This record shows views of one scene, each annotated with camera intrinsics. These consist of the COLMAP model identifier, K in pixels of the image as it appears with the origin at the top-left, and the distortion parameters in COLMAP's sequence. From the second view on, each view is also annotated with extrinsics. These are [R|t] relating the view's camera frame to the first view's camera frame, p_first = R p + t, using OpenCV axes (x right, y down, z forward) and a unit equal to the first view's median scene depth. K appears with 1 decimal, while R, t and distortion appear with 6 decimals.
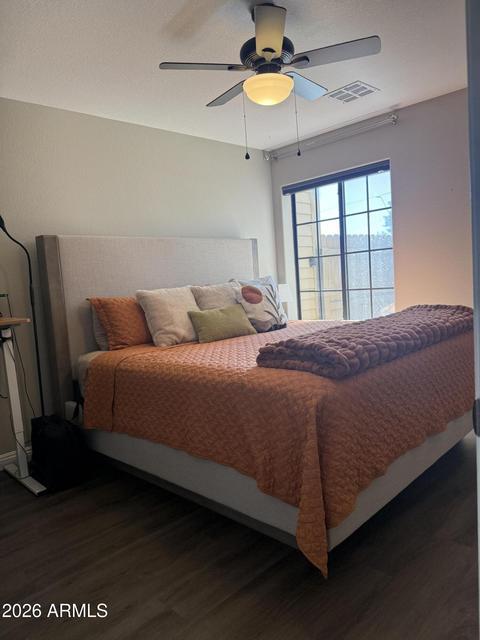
lens RADIAL K [[454.9, 0, 240.0], [0, 454.9, 320.0], [0, 0, 1]] dist [0.082676, -0.110808]
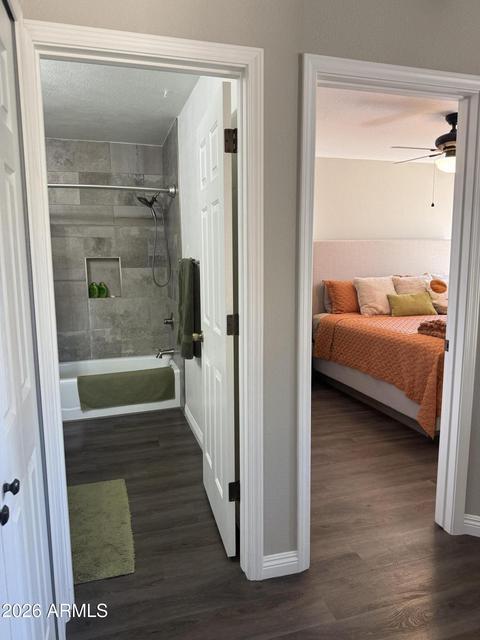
lens RADIAL K [[454.9, 0, 240.0], [0, 454.9, 320.0], [0, 0, 1]] dist [0.082676, -0.110808]
pose [[0.886660, 0.128971, -0.444074, 0.139959], [-0.097525, 0.990873, 0.093053, -0.029027], [0.452022, -0.039198, 0.891145, -0.568390]]
